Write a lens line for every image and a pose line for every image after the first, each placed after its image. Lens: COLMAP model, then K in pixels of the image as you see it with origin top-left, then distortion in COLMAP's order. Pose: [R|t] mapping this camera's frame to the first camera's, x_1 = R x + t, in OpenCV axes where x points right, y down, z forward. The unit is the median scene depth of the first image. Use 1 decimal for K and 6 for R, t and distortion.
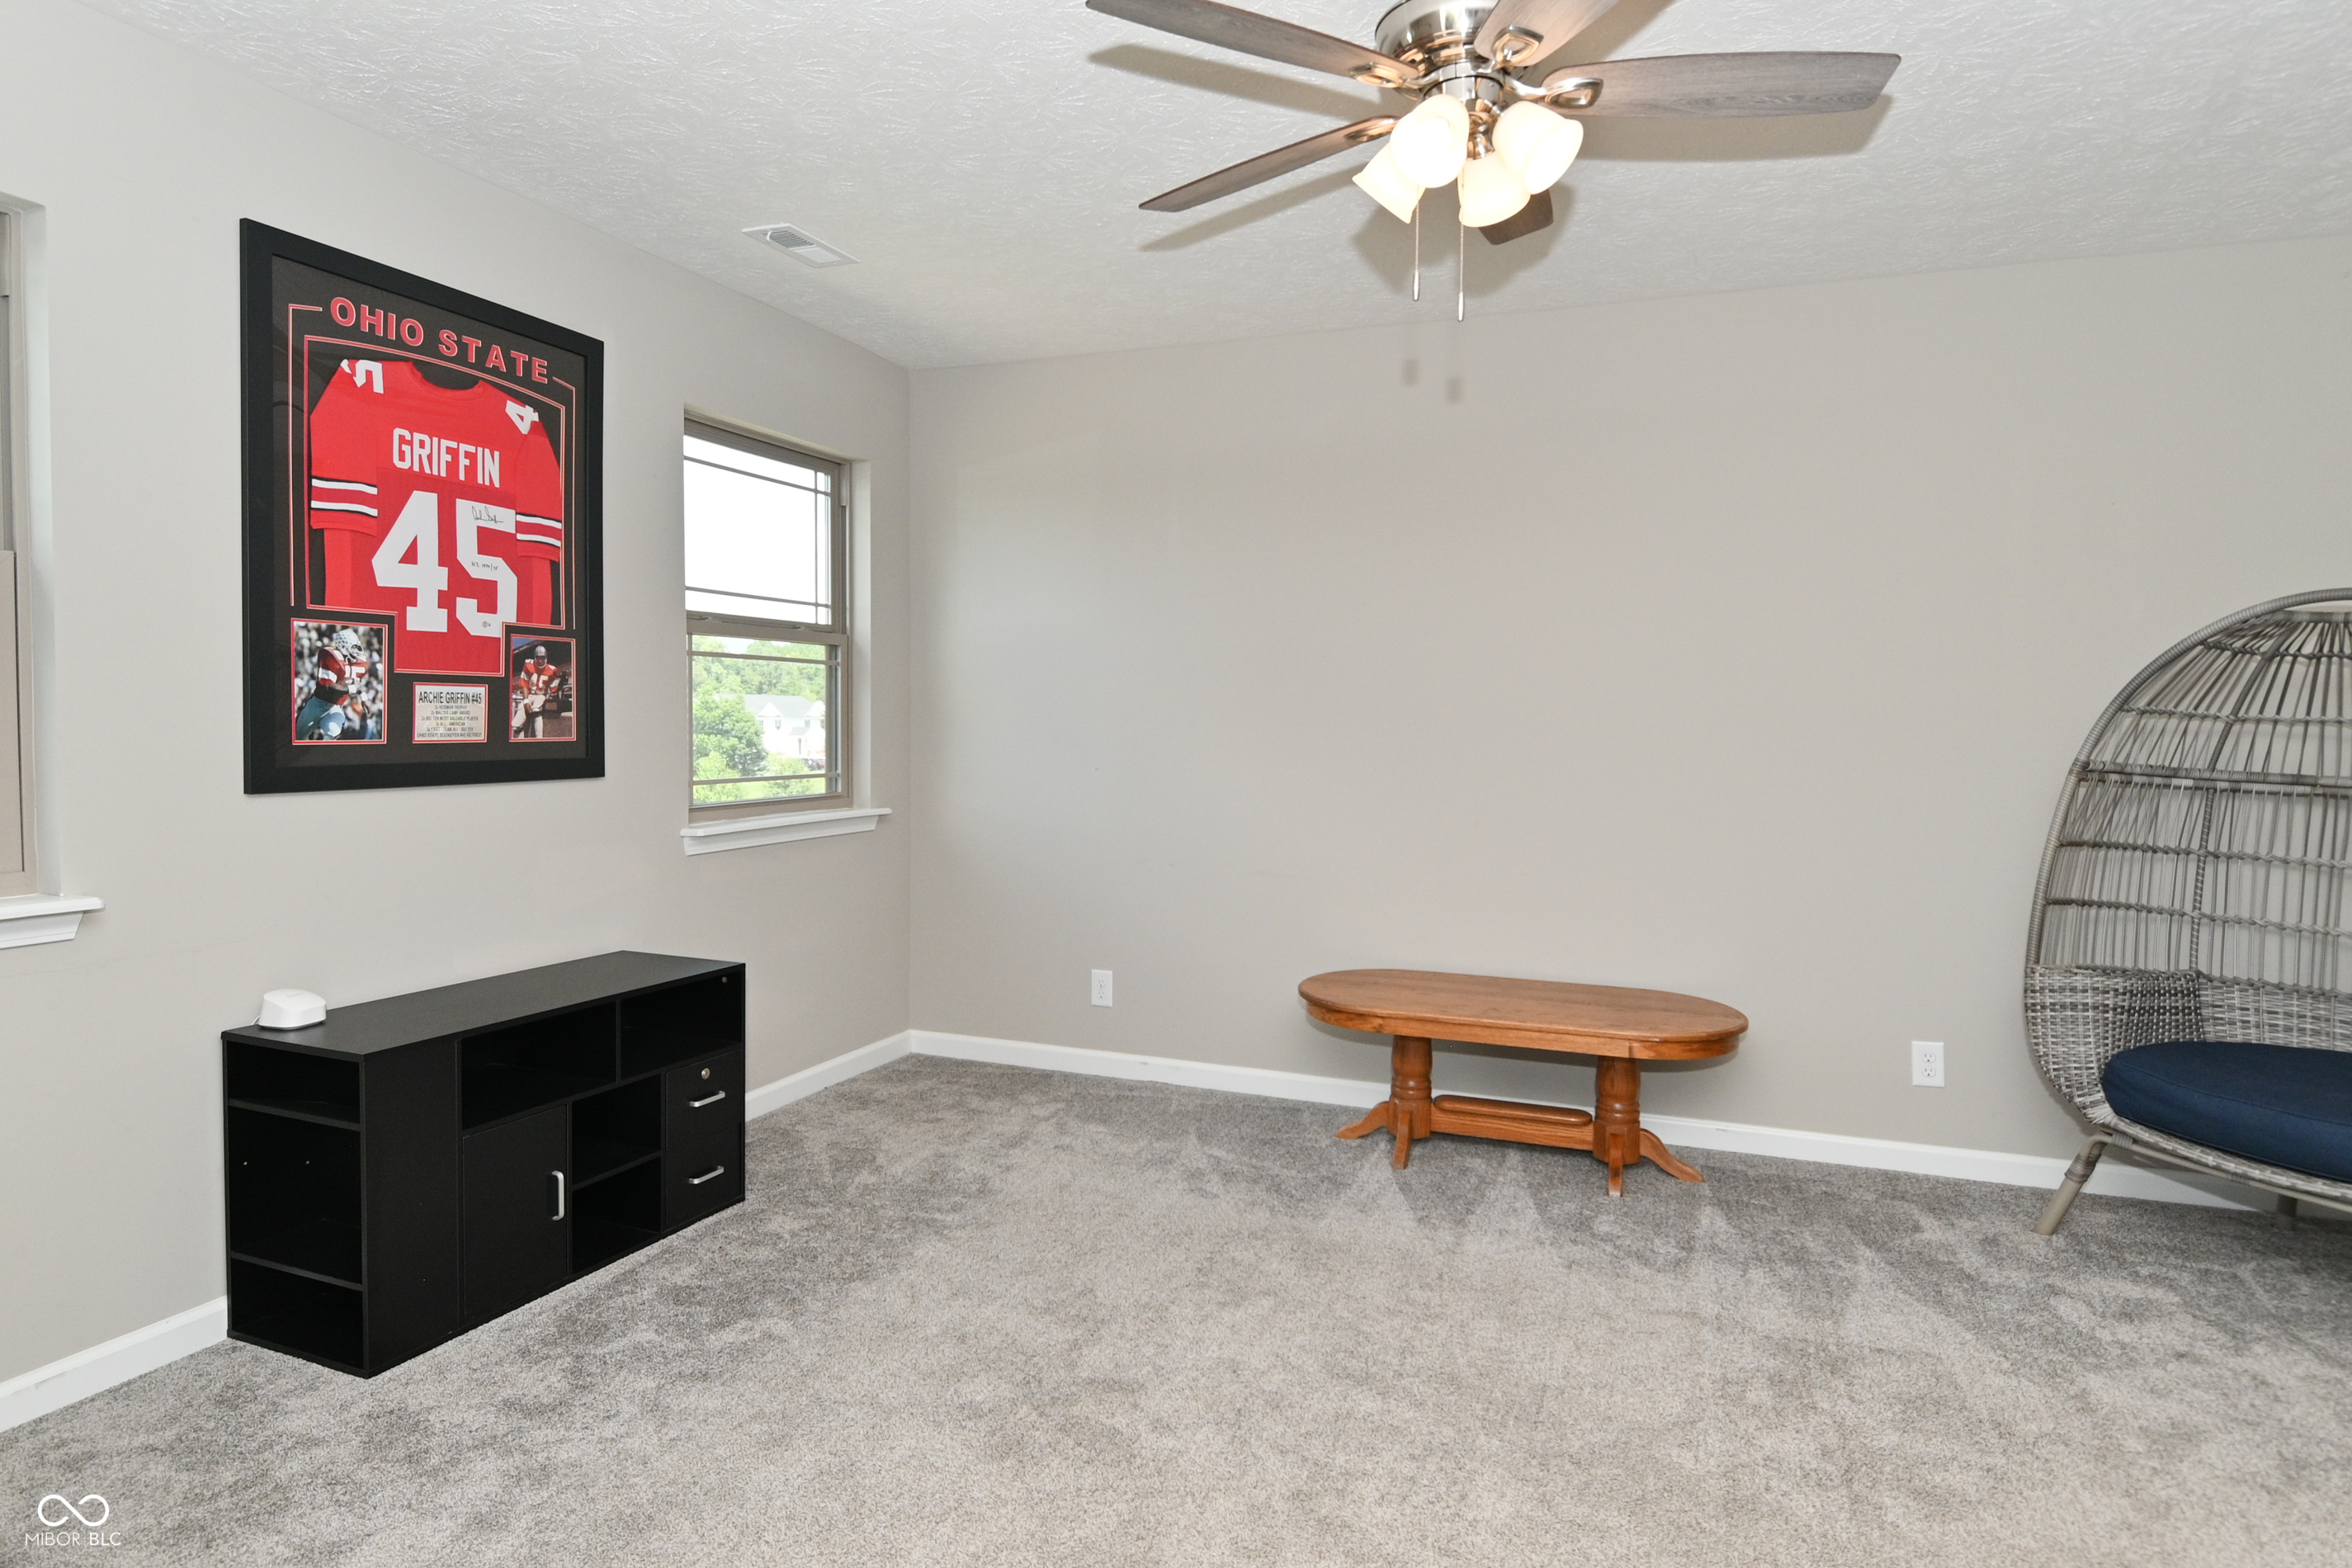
lens RADIAL K [[1211.9, 0, 1180.4], [0, 1211.9, 761.5], [0, 0, 1]] dist [-0.001677, -0.002045]
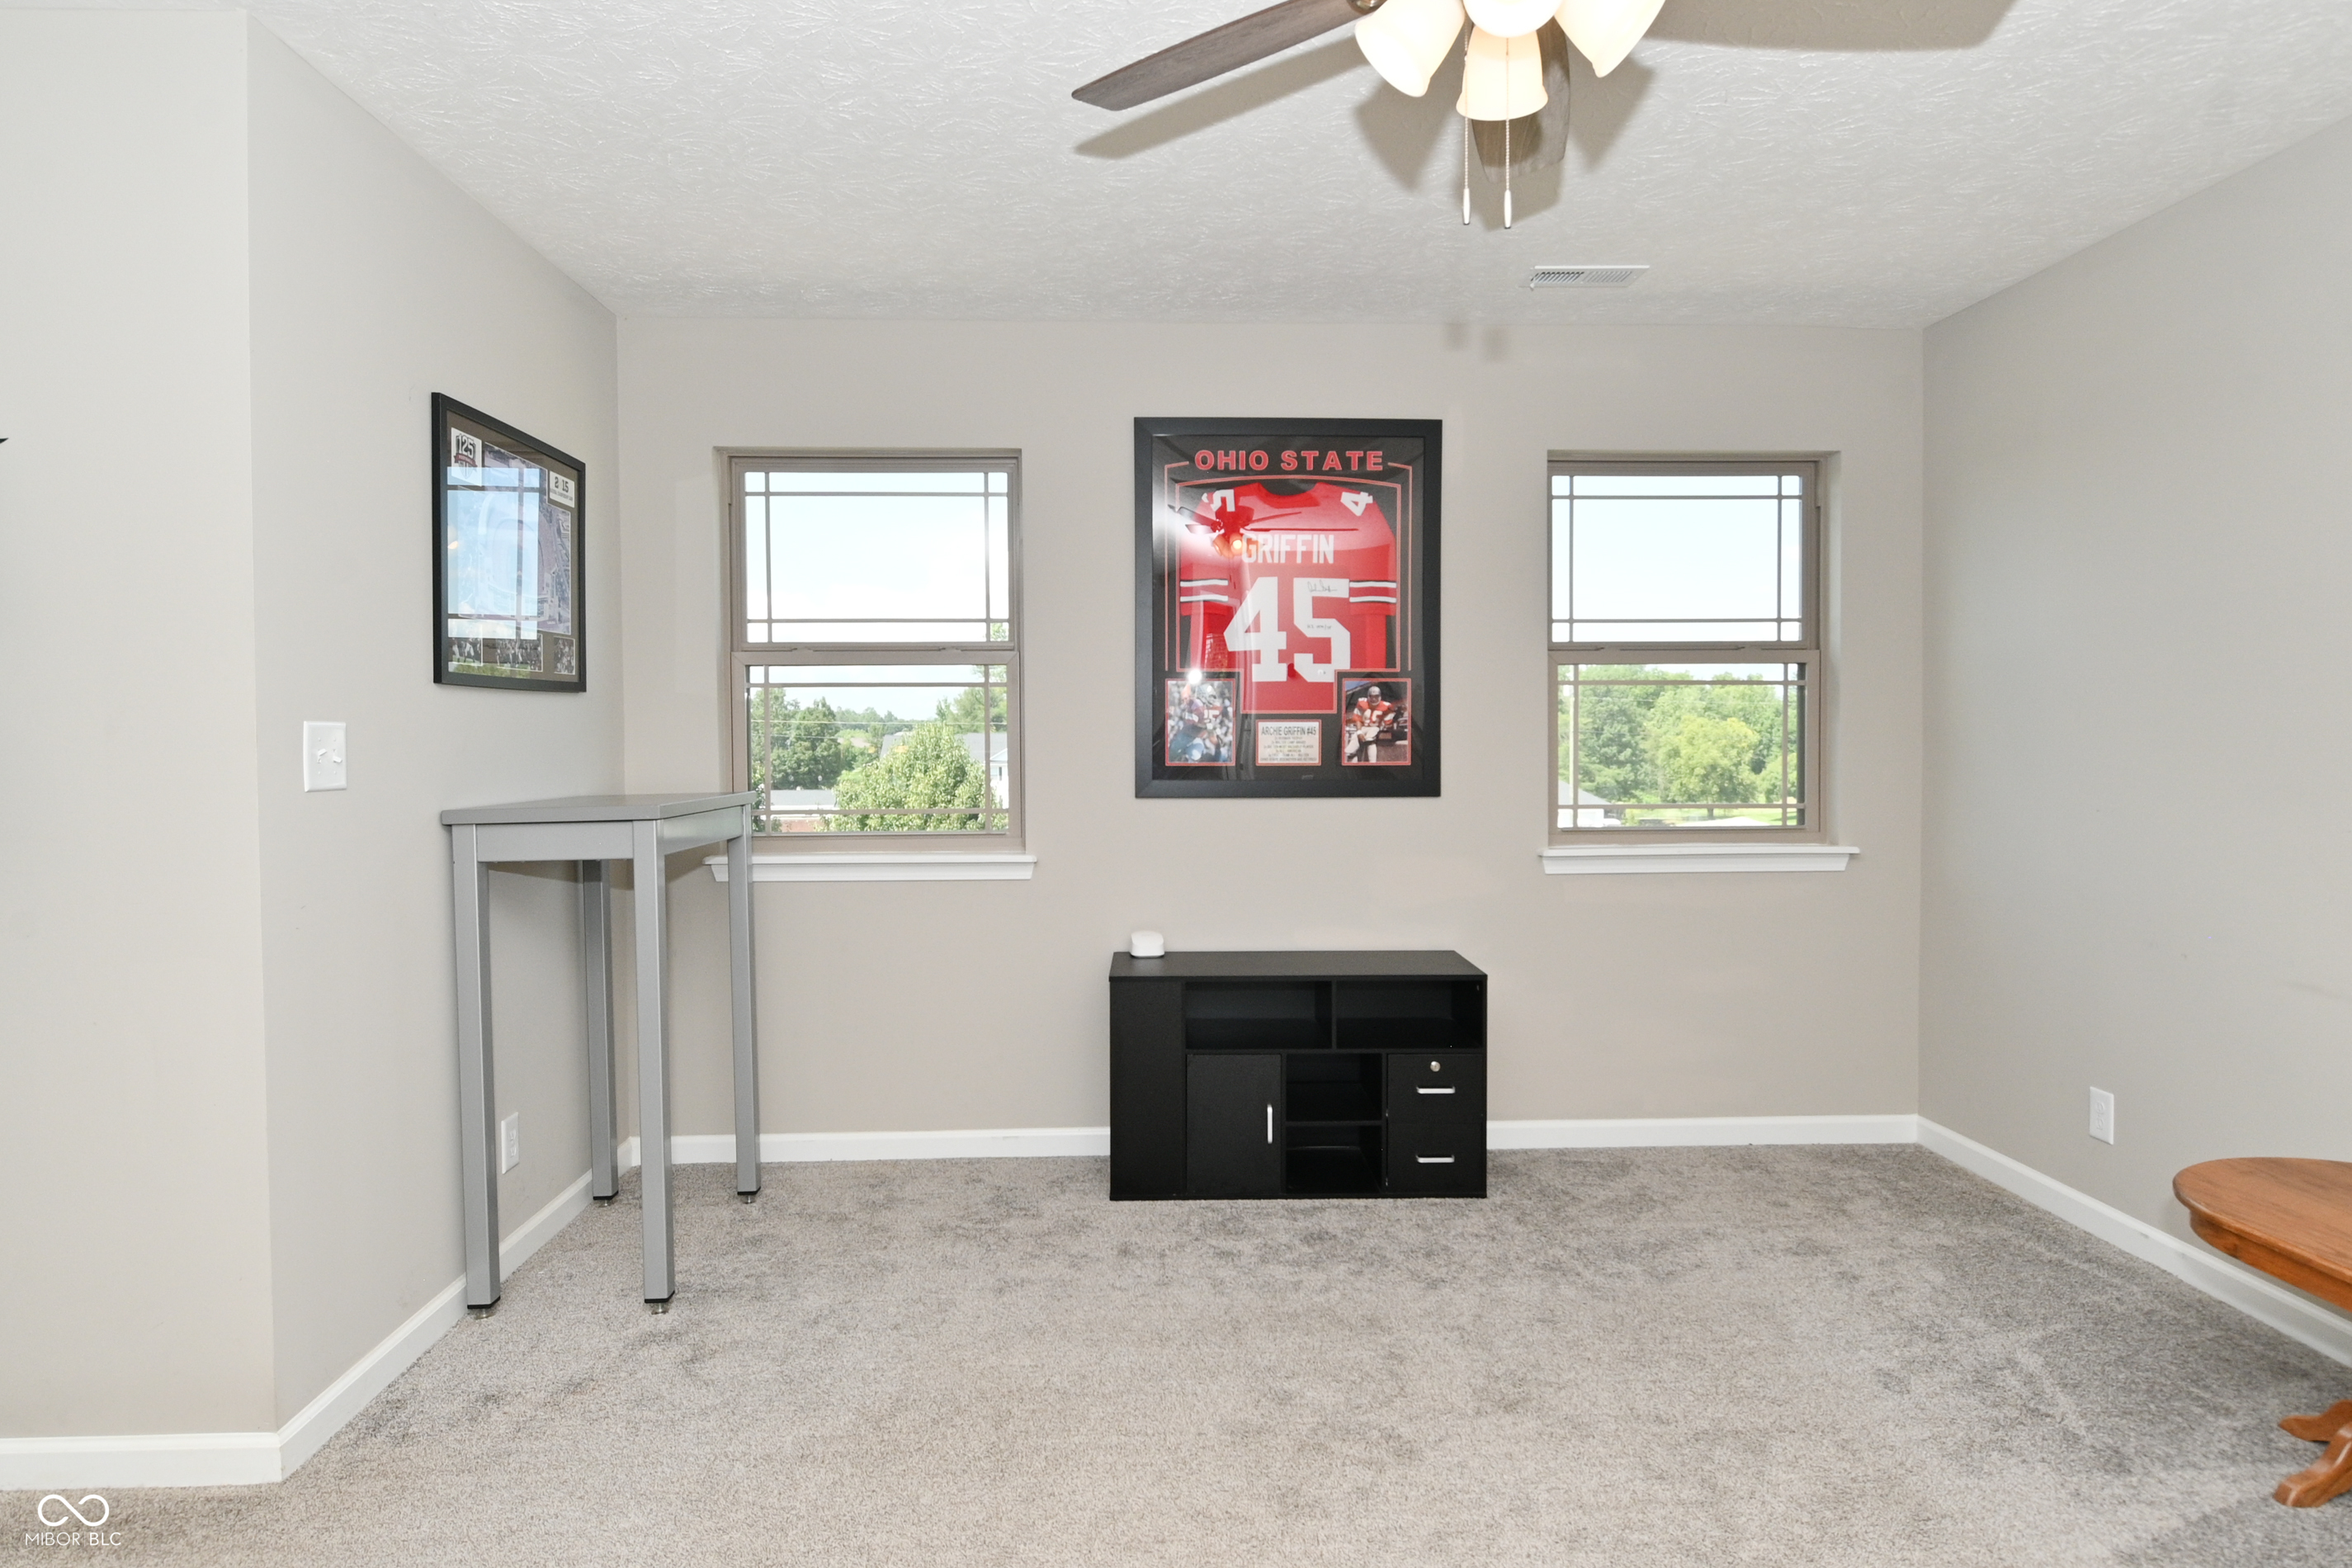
lens RADIAL K [[1211.9, 0, 1180.4], [0, 1211.9, 761.5], [0, 0, 1]] dist [-0.001677, -0.002045]
pose [[0.482983, 0.004884, -0.875616, 0.463797], [-0.024510, 0.999668, -0.007943, -0.006250], [0.875286, 0.025297, 0.482943, 0.257963]]
